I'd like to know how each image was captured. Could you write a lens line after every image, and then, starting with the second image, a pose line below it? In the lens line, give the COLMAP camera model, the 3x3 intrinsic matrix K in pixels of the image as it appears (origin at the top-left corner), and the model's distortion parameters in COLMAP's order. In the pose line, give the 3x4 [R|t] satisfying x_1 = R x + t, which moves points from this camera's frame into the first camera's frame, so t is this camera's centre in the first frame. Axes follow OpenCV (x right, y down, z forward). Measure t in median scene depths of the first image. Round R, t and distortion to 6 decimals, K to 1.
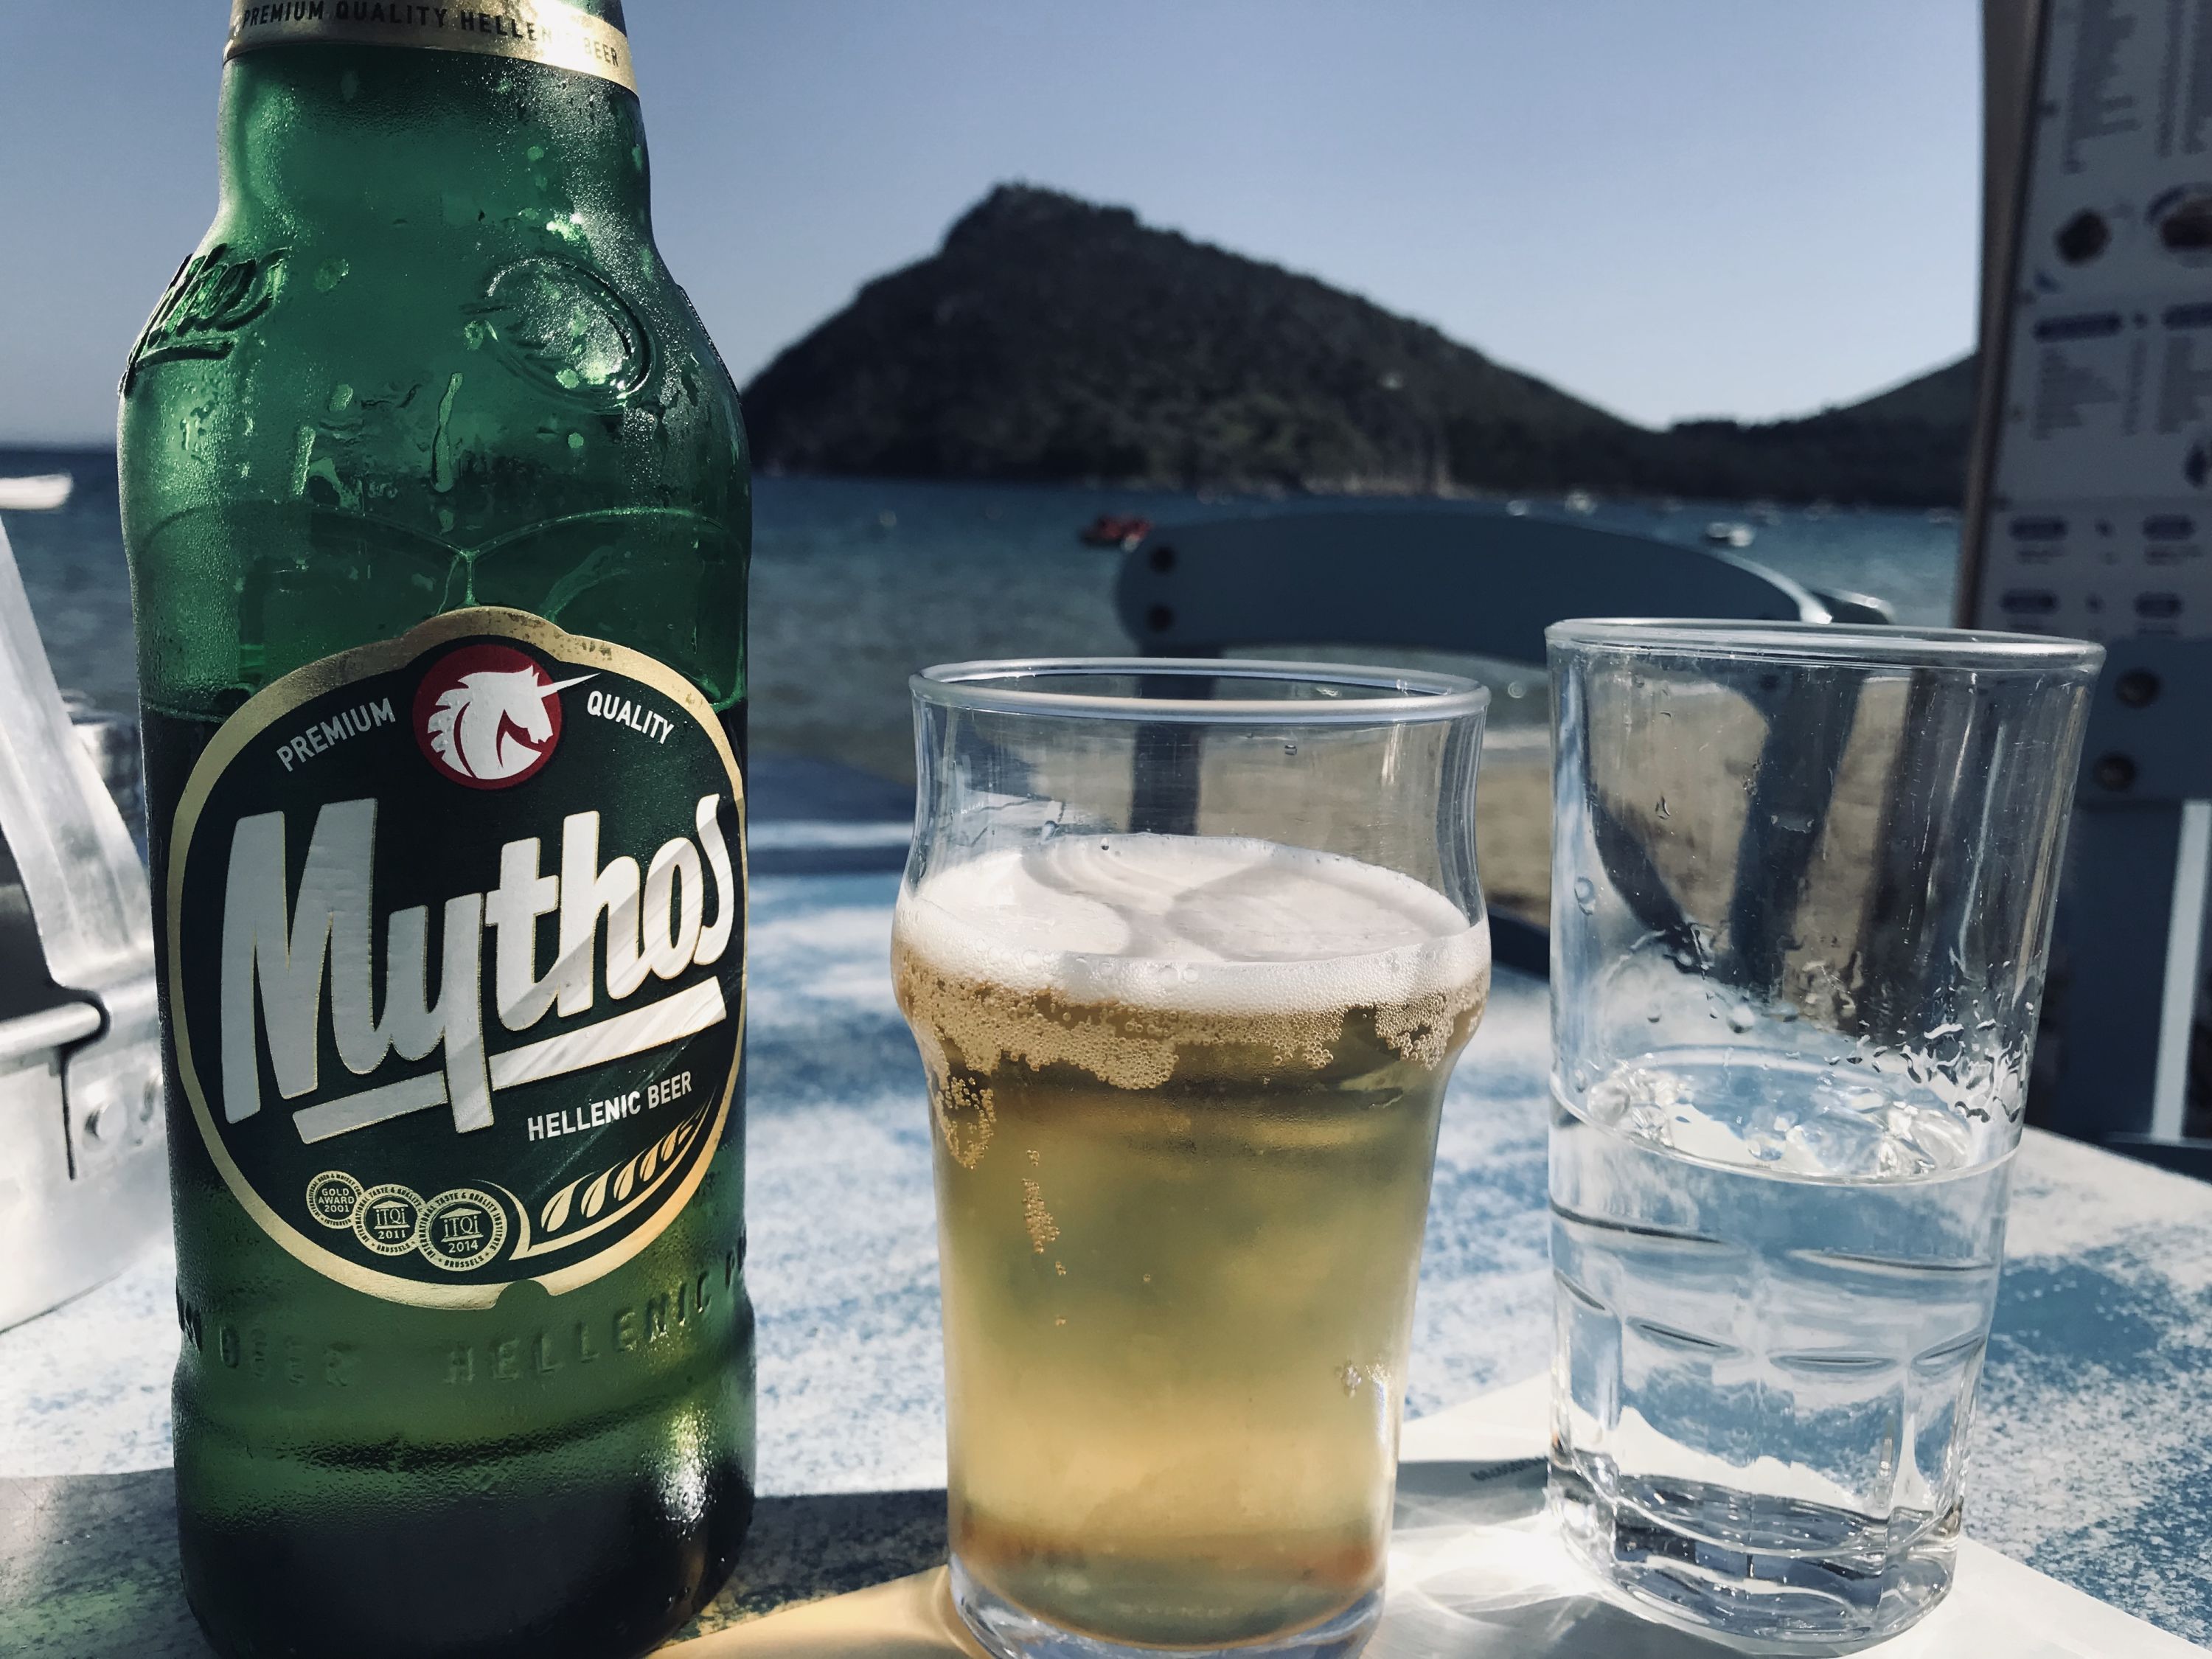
lens RADIAL K [[1824.0, 0, 1108.8], [0, 1824.0, 833.9], [0, 0, 1]] dist [-0.029819, -0.005287]
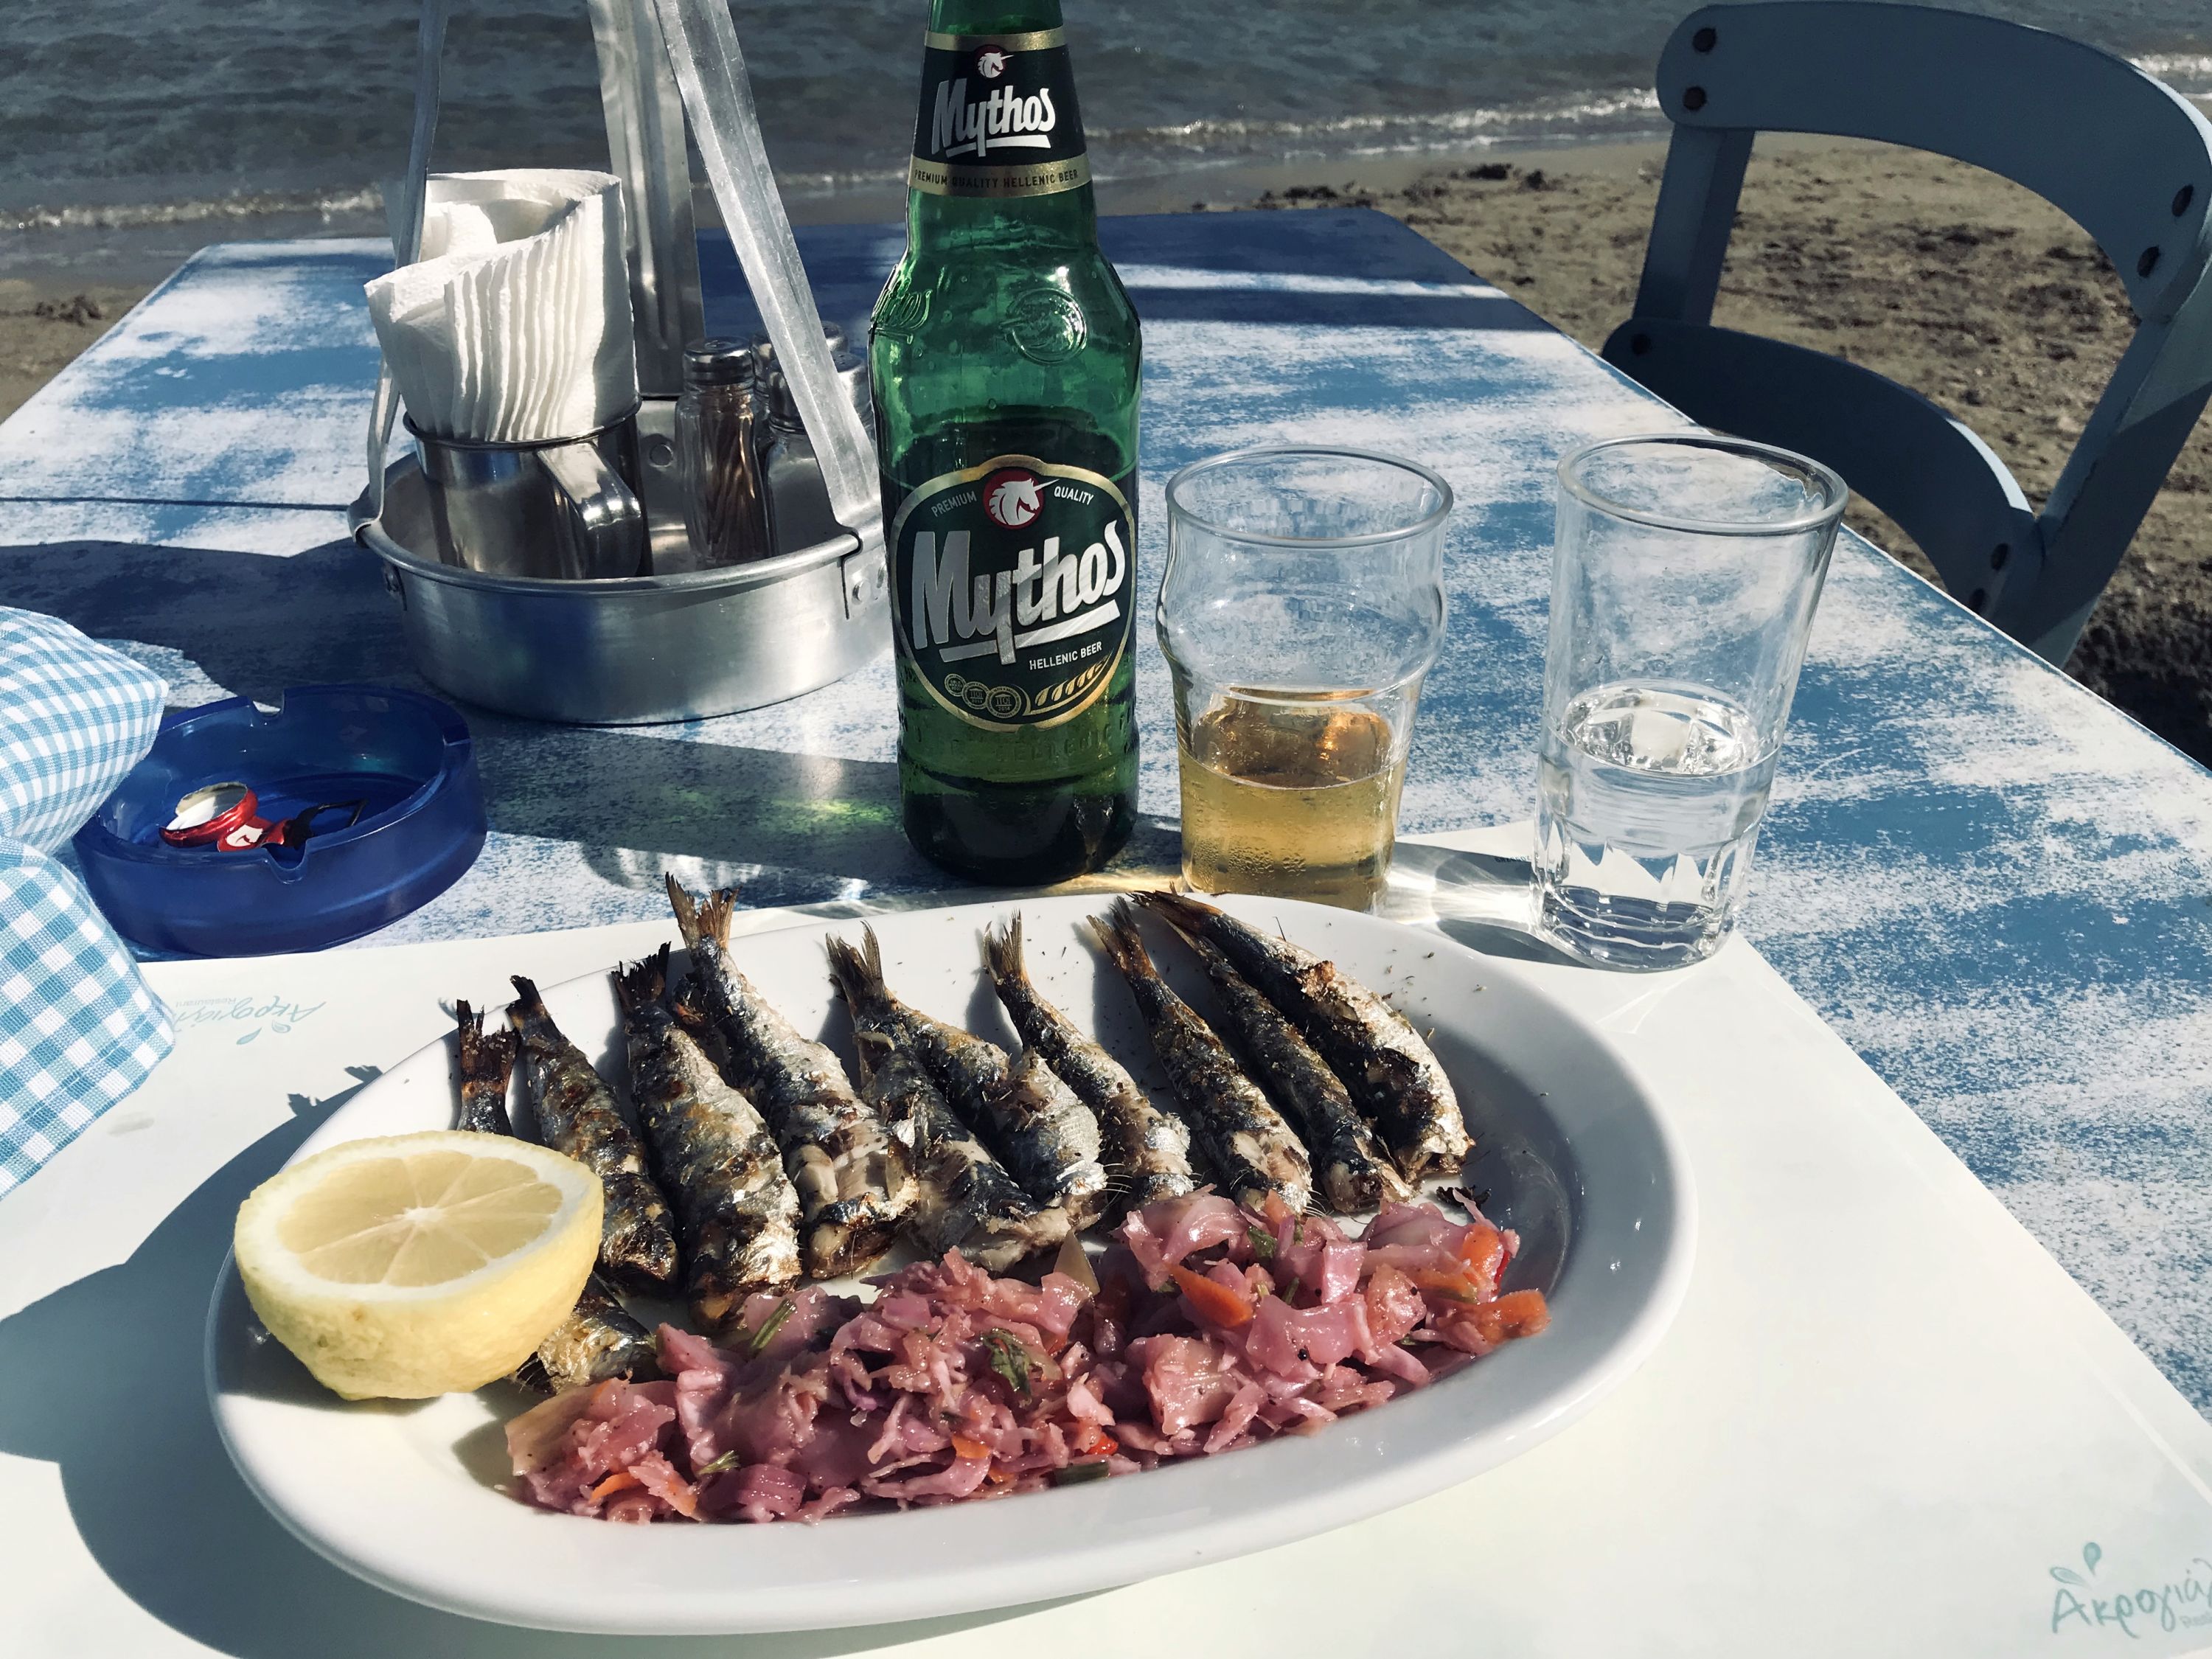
lens RADIAL K [[1824.0, 0, 1106.9], [0, 1824.0, 828.5], [0, 0, 1]] dist [-0.029819, -0.005287]
pose [[0.936373, 0.151426, -0.316664, 0.565072], [-0.021111, 0.924821, 0.379817, -0.548315], [0.350371, -0.348966, 0.869174, -1.121612]]
